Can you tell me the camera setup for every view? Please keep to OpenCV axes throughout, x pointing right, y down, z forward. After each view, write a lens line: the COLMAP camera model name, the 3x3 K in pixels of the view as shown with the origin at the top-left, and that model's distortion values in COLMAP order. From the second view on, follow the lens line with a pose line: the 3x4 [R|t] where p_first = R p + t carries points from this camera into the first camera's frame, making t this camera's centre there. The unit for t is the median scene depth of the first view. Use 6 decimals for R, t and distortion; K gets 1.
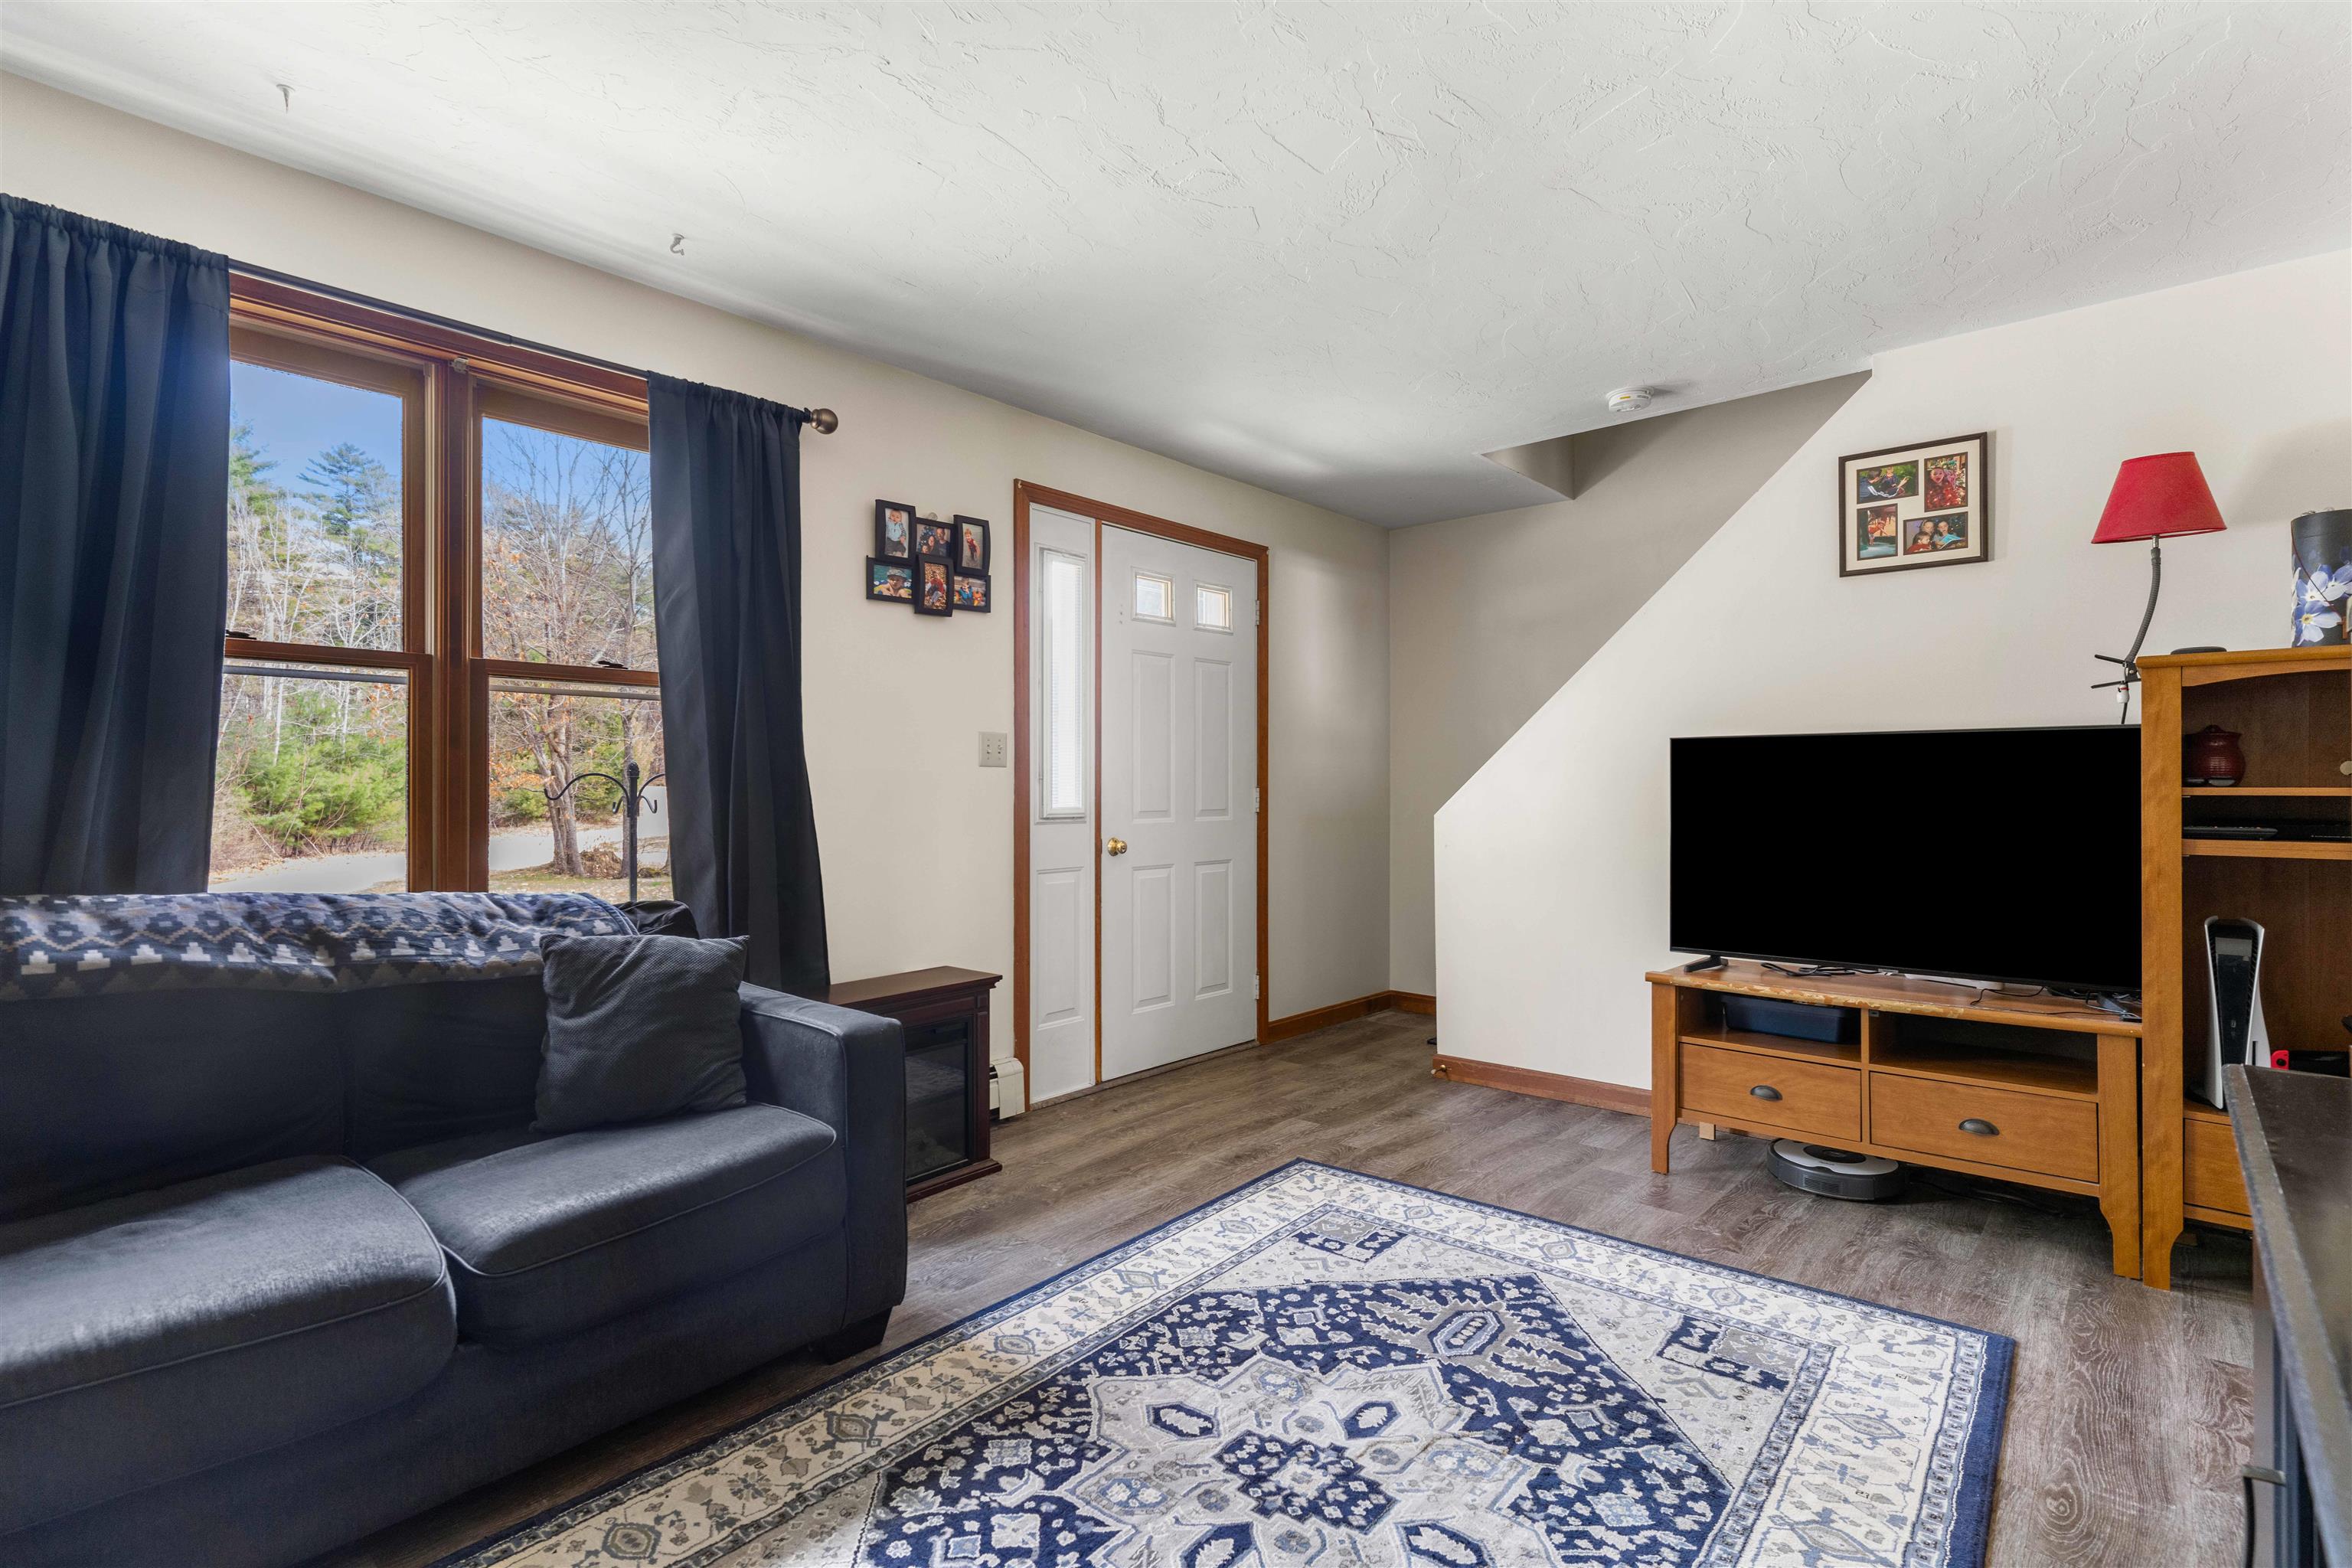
lens RADIAL K [[1101.3, 0, 1176.0], [0, 1101.3, 784.0], [0, 0, 1]] dist [-0.001310, -0.000225]
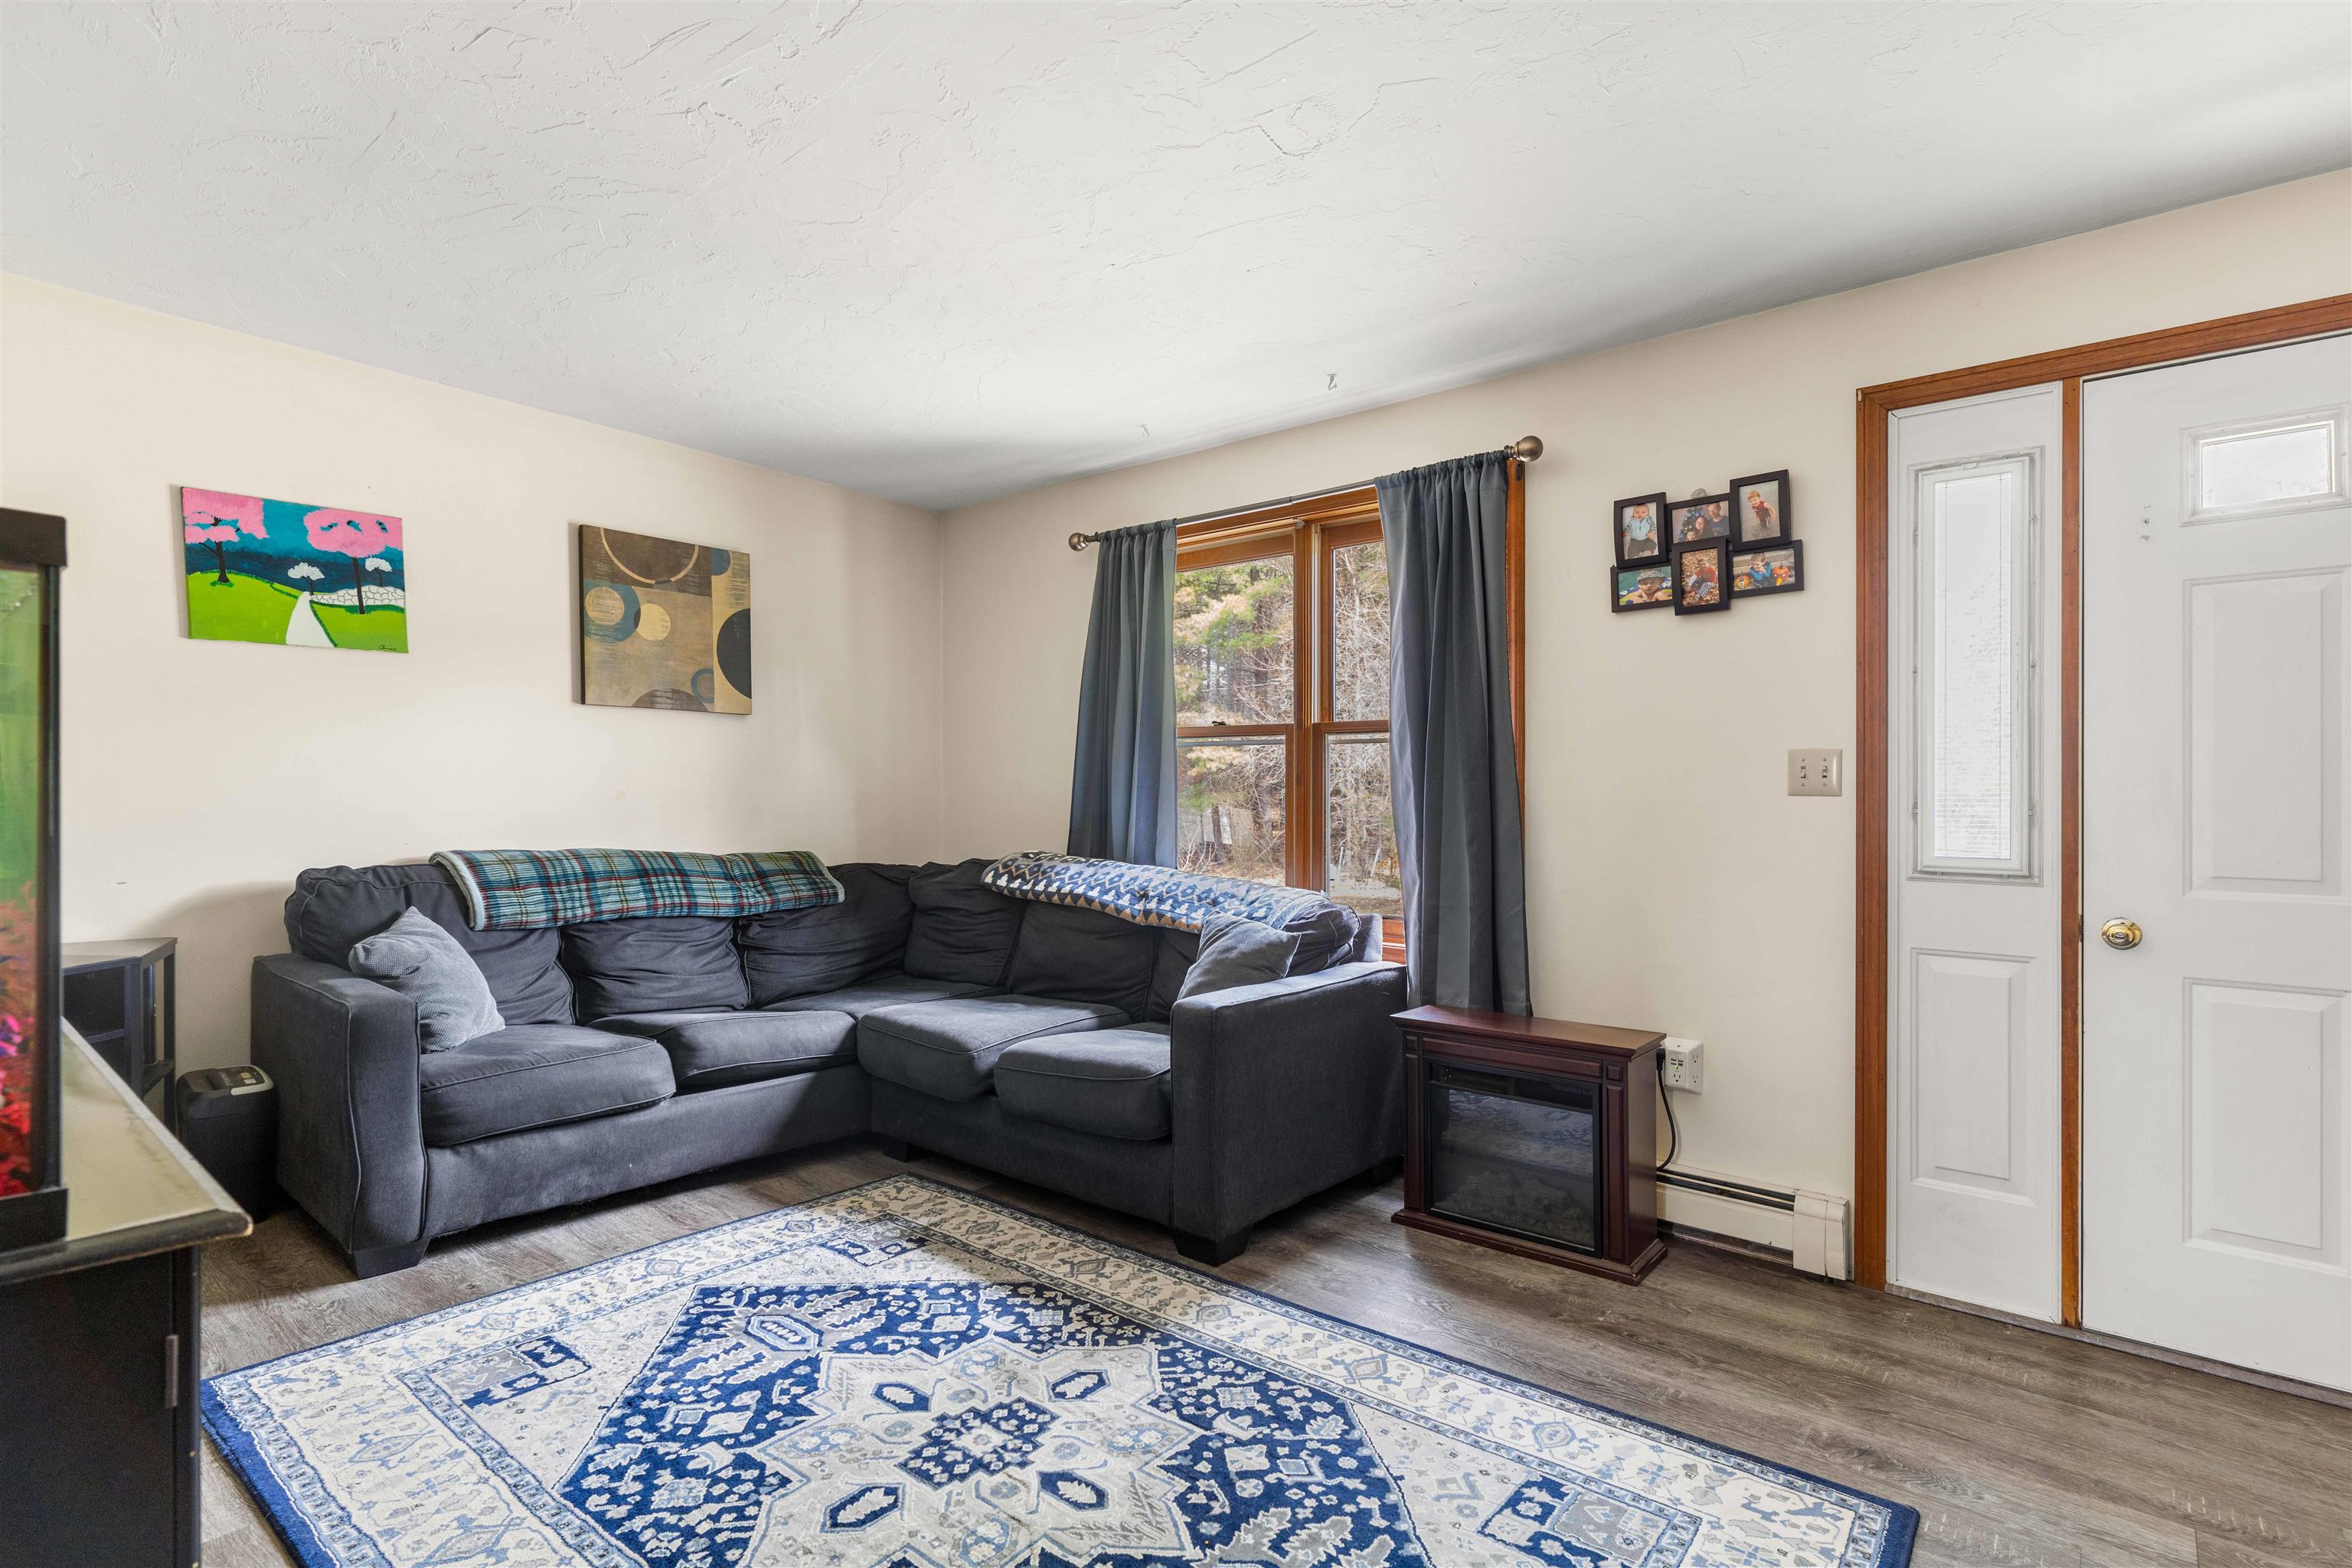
lens RADIAL K [[1140.8, 0, 1173.7], [0, 1140.8, 829.3], [0, 0, 1]] dist [0.001935, 0.000513]
pose [[0.020477, 0.021379, -0.999562, 0.914881], [-0.016368, 0.999645, 0.021045, -0.003413], [0.999656, 0.015930, 0.020820, 0.852744]]
